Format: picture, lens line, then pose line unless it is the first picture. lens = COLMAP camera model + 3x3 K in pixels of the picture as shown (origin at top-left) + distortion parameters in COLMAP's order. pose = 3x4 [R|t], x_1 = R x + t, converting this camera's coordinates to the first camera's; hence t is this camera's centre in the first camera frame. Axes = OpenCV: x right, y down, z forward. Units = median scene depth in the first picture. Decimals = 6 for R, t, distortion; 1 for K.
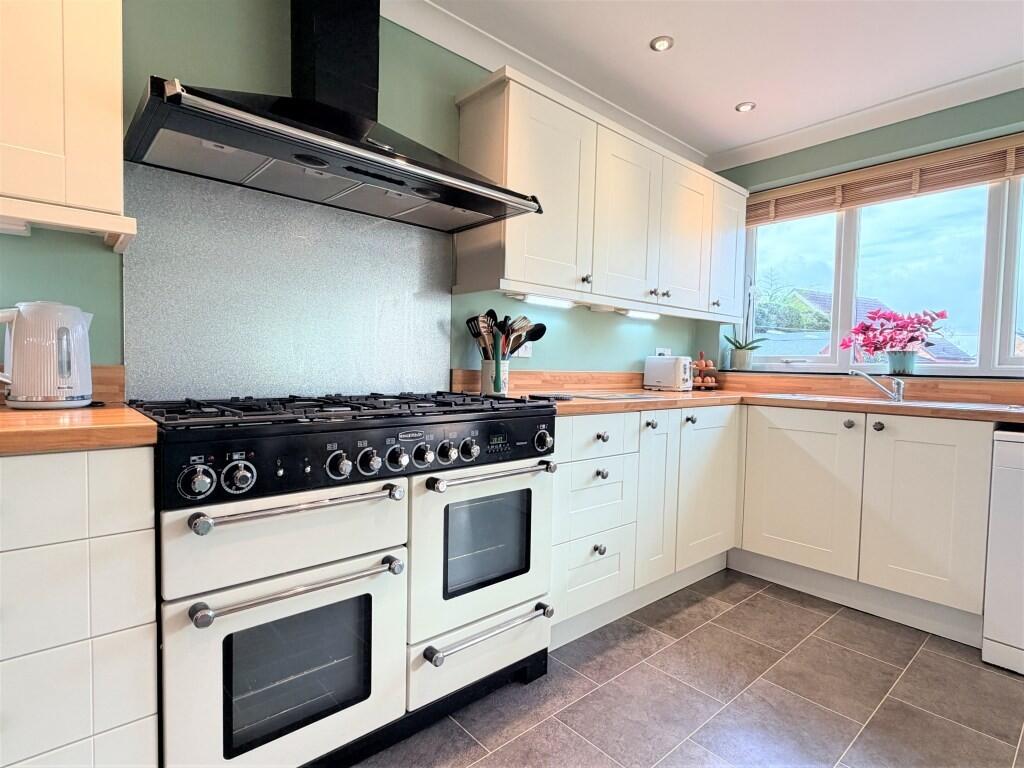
lens RADIAL K [[532.2, 0, 512.0], [0, 532.2, 384.0], [0, 0, 1]] dist [0.003902, 0.000473]
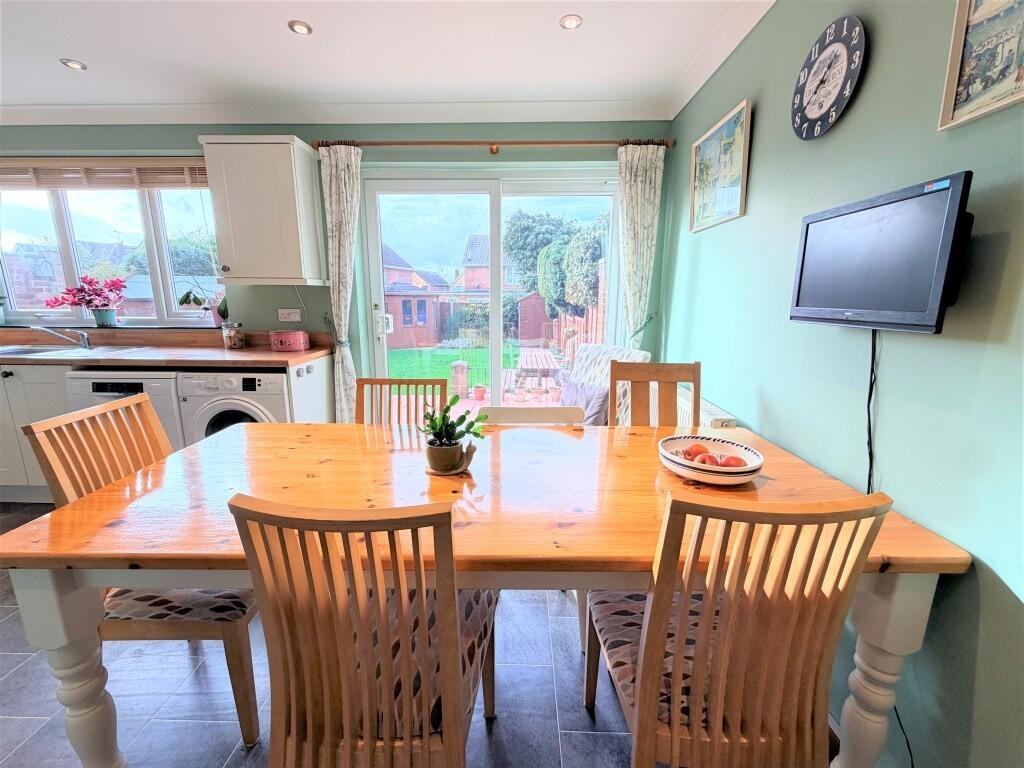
lens RADIAL K [[420.2, 0, 512.0], [0, 420.2, 384.0], [0, 0, 1]] dist [0.000099, -0.000200]
pose [[0.674665, -0.167546, 0.718857, 0.717013], [0.031748, 0.979583, 0.198518, -0.059280], [-0.737441, -0.111111, 0.666210, -0.580240]]
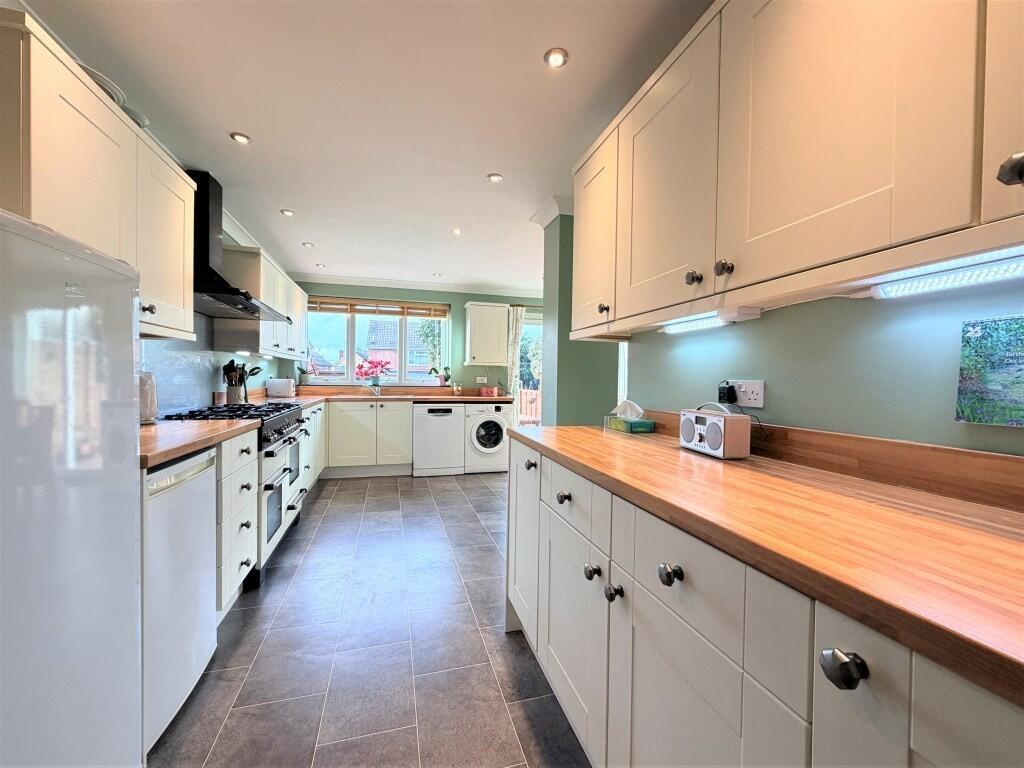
lens RADIAL K [[420.2, 0, 512.0], [0, 420.2, 384.0], [0, 0, 1]] dist [0.000099, -0.000200]
pose [[0.427322, -0.029222, 0.903627, -0.892577], [0.025162, 0.999475, 0.020423, -0.055356], [-0.903749, 0.014010, 0.427833, -0.486669]]
